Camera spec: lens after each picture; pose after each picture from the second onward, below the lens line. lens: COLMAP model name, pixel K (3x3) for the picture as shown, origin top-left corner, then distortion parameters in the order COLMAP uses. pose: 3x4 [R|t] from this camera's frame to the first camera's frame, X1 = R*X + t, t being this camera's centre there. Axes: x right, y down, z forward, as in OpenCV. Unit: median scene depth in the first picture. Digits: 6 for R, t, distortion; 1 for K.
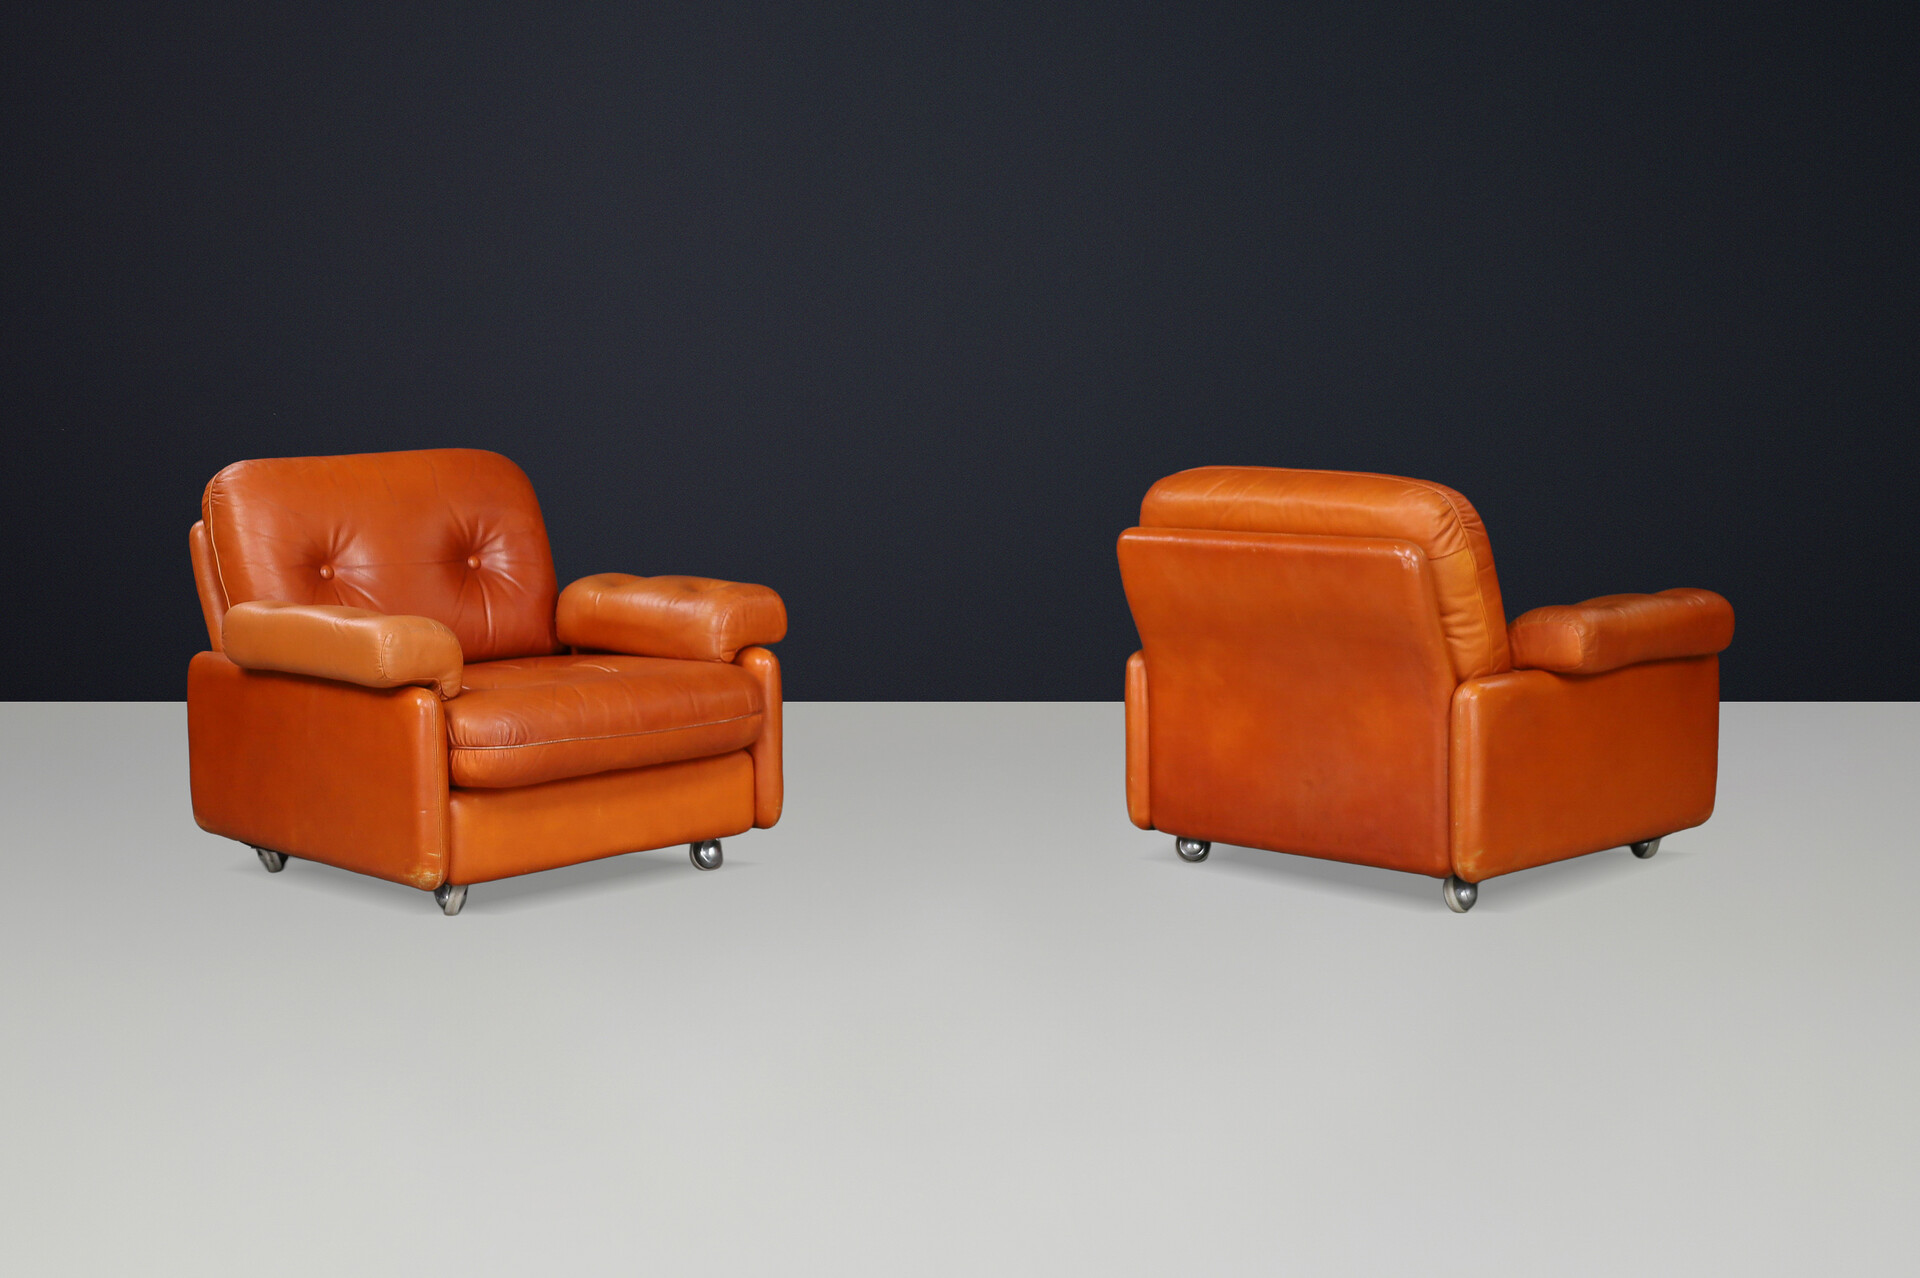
lens RADIAL K [[2619.1, 0, 956.6], [0, 2619.1, 636.0], [0, 0, 1]] dist [0.140409, 0.000000]
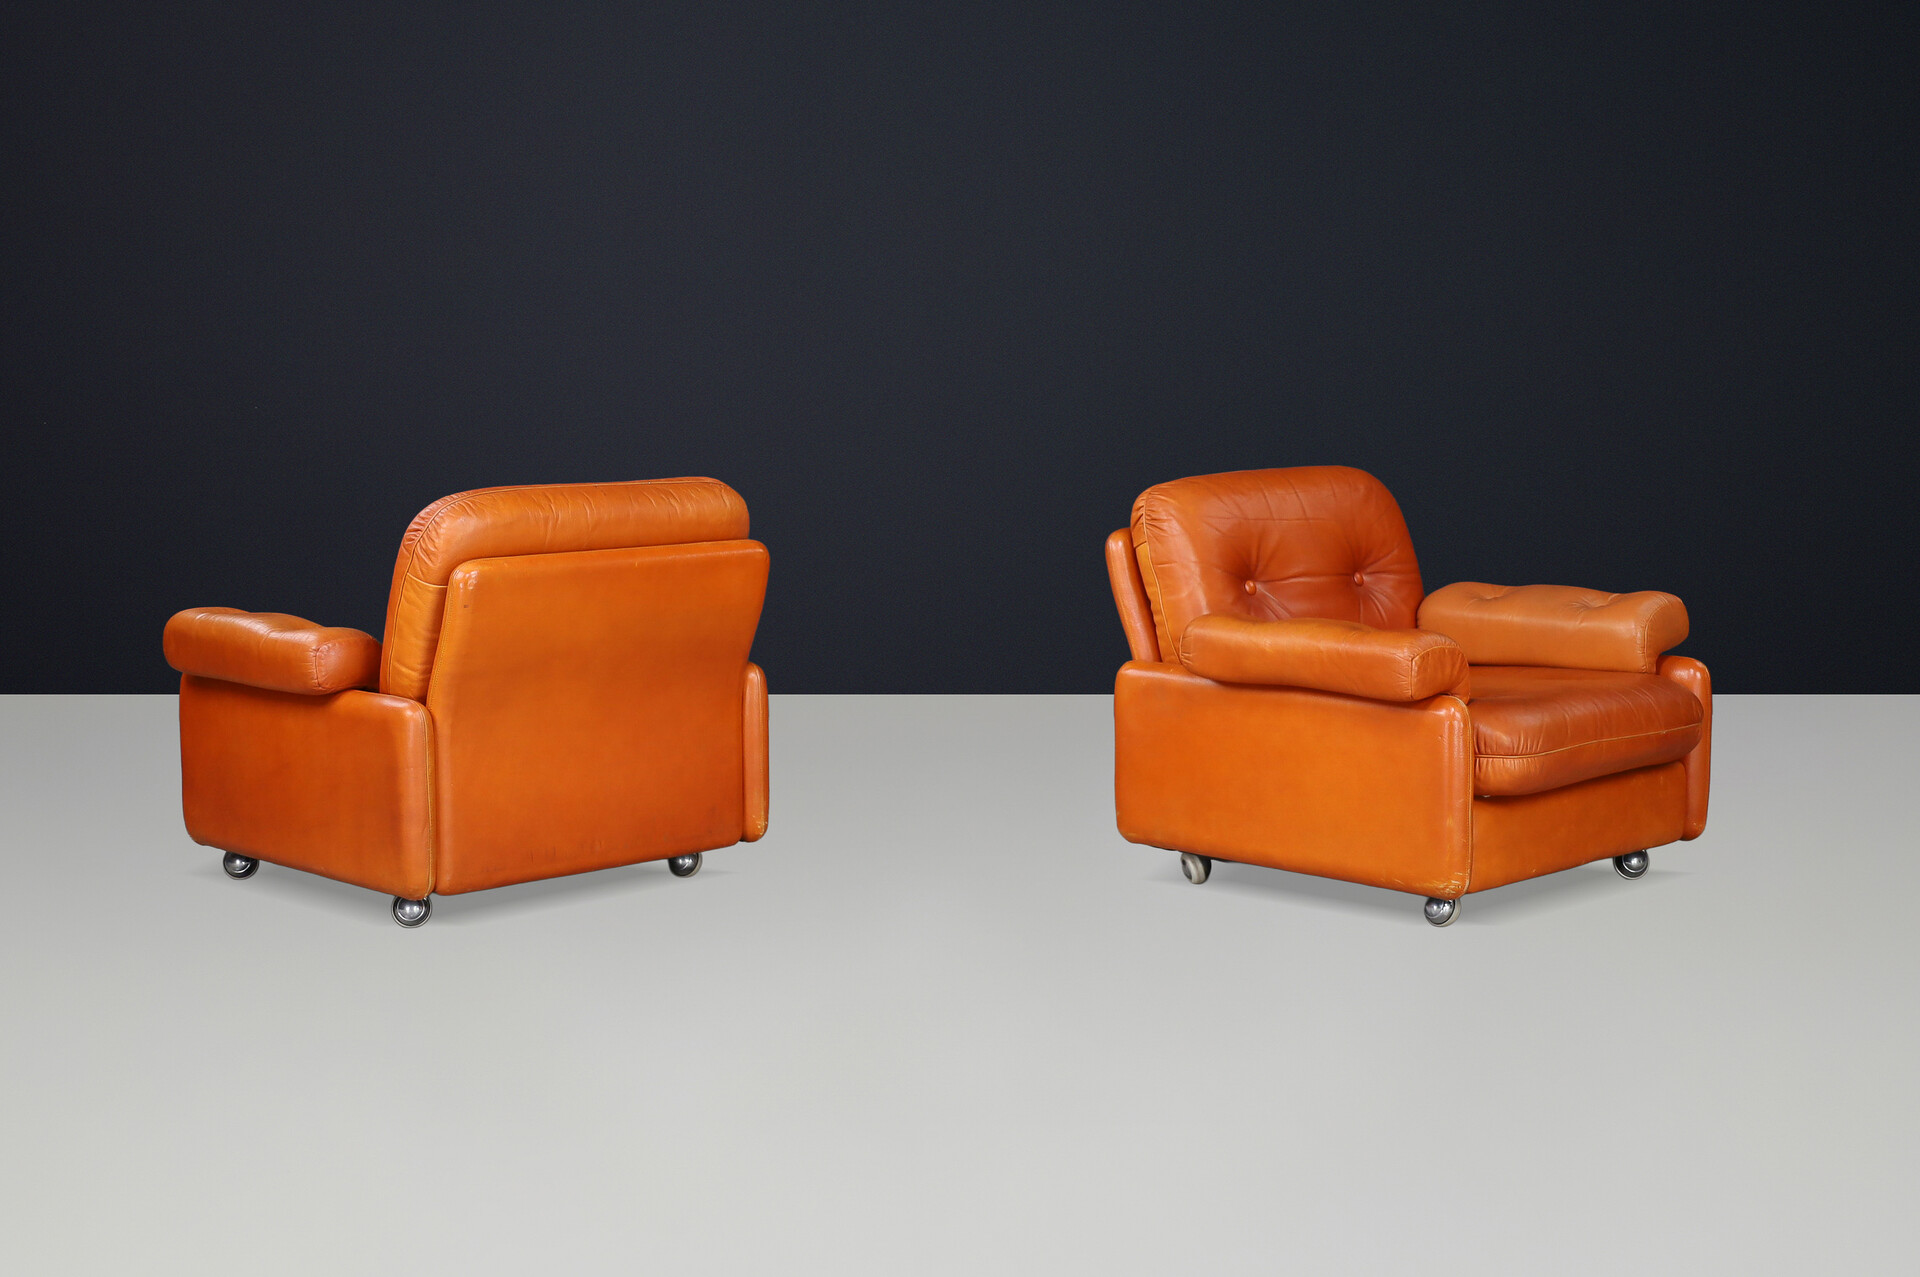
lens RADIAL K [[2619.1, 0, 881.2], [0, 2619.1, 636.3], [0, 0, 1]] dist [0.140409, 0.000000]
pose [[0.999771, 0.000312, 0.021386, -0.424220], [-0.000190, 0.999984, -0.005709, 0.001158], [-0.021388, 0.005703, 0.999755, -0.013697]]
